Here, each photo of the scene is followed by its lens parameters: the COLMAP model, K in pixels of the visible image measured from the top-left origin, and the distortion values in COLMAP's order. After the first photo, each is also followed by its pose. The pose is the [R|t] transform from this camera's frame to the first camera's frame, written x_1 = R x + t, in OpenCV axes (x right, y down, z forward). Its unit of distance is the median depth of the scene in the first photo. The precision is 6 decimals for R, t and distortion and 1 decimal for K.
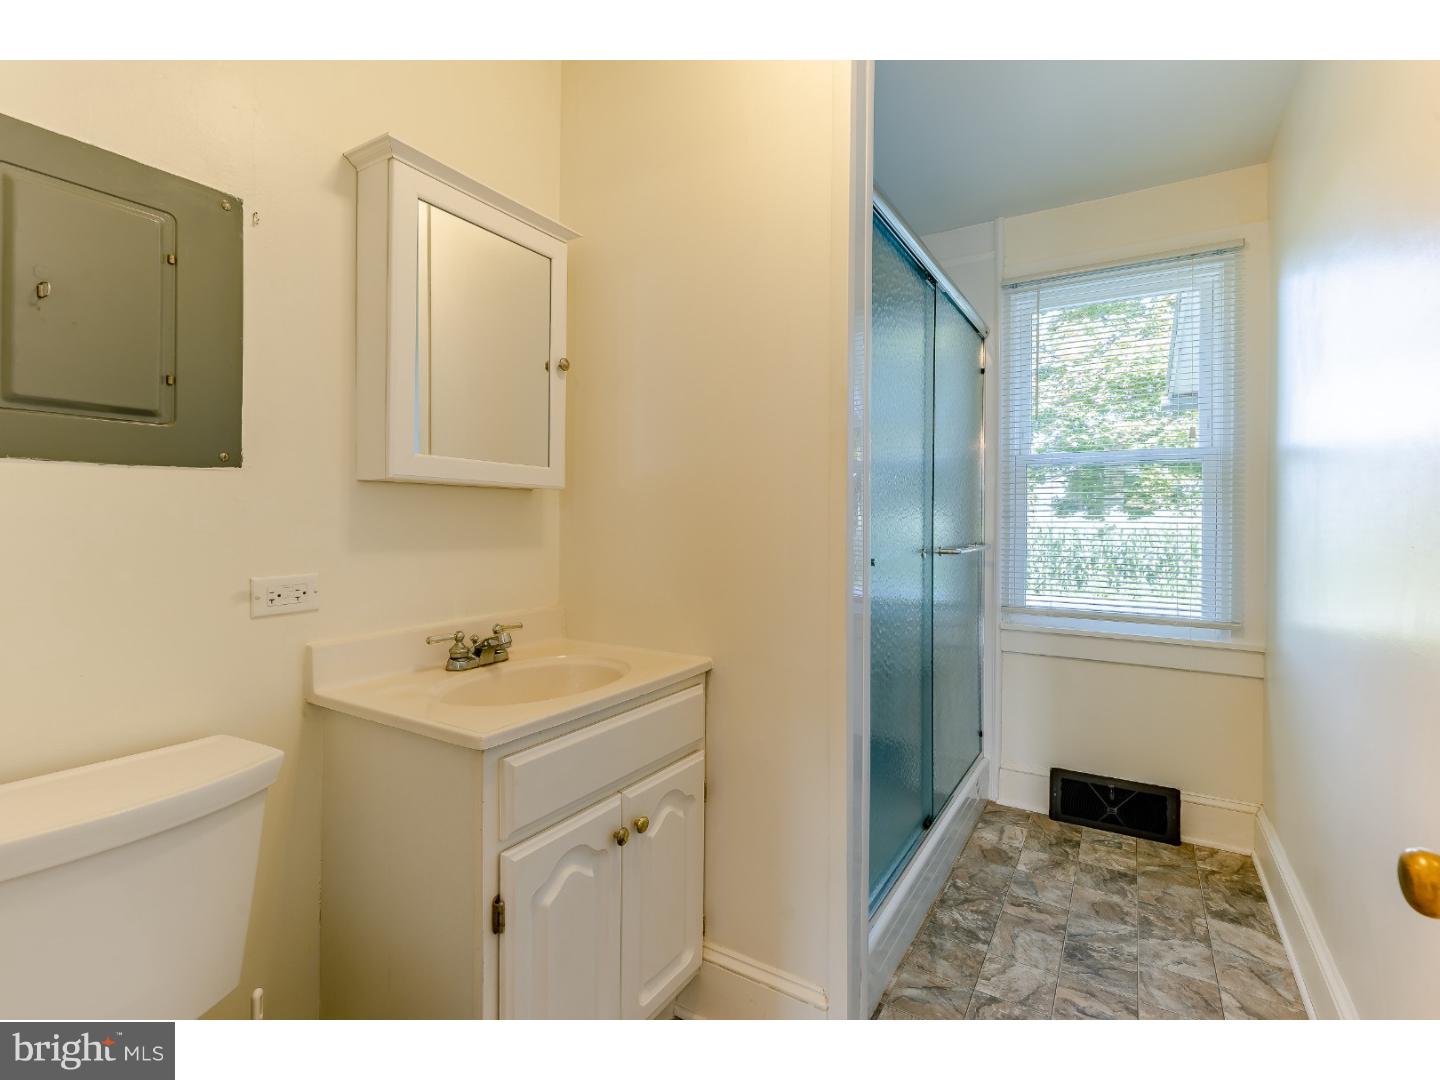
lens RADIAL K [[678.4, 0, 721.7], [0, 678.4, 529.8], [0, 0, 1]] dist [-0.002039, -0.000431]
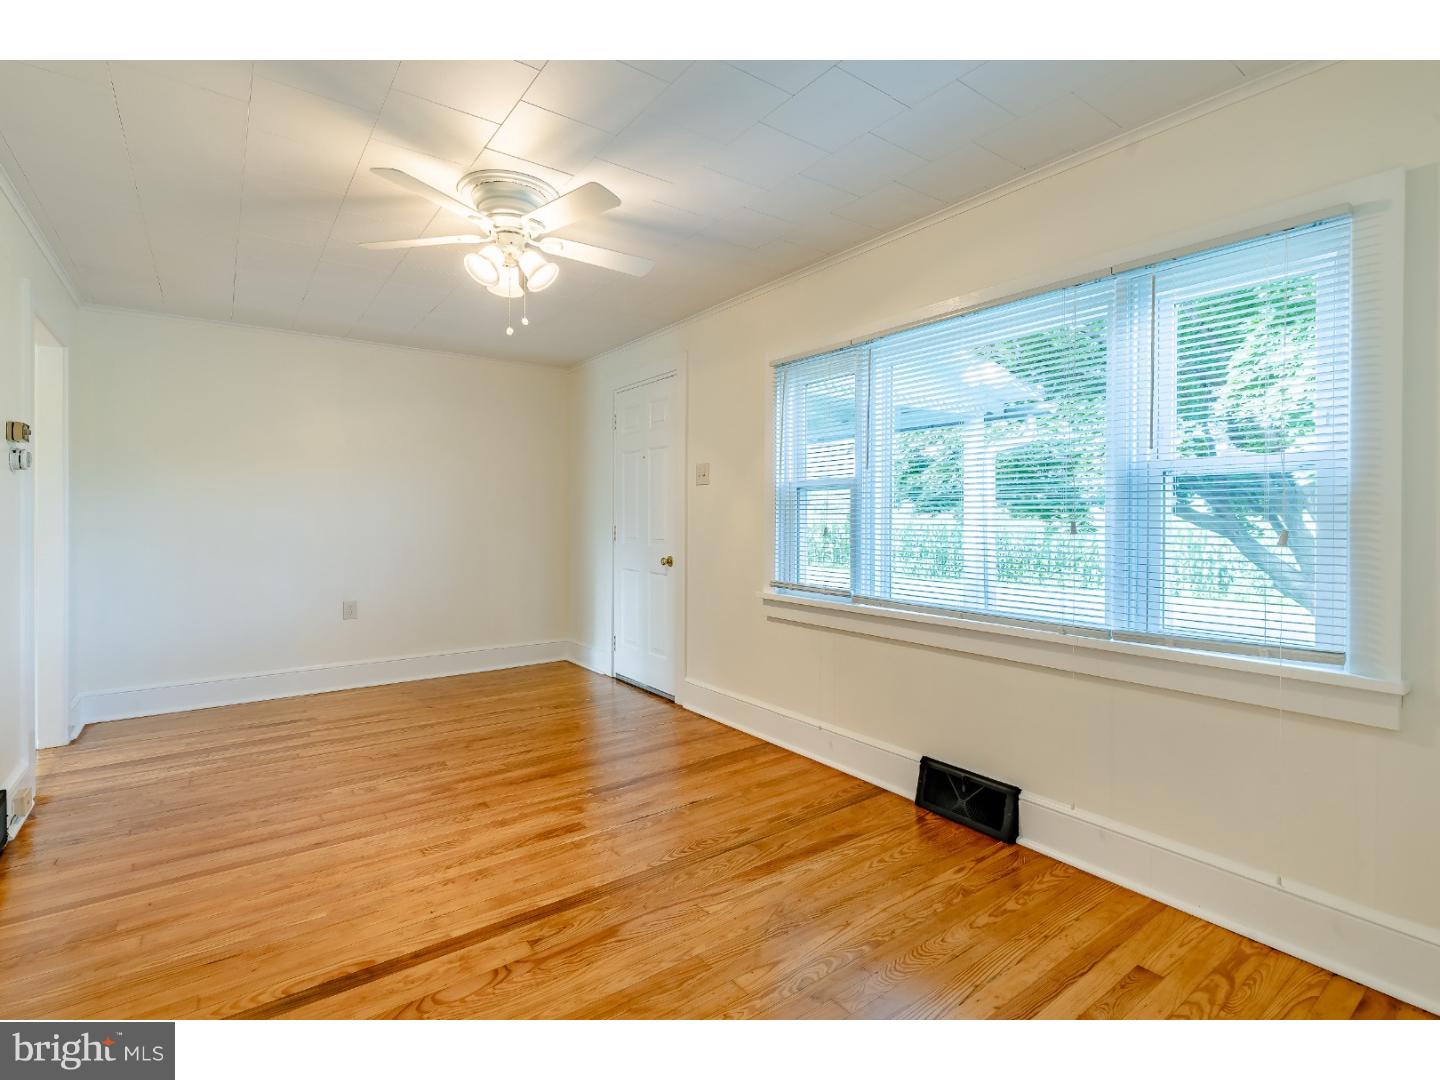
lens RADIAL K [[678.4, 0, 718.2], [0, 678.4, 533.3], [0, 0, 1]] dist [-0.002039, -0.000431]
pose [[0.927246, -0.005426, -0.374412, 0.617546], [0.005786, 0.999983, -0.000162, 0.009113], [0.374407, -0.002016, 0.927262, -0.080409]]
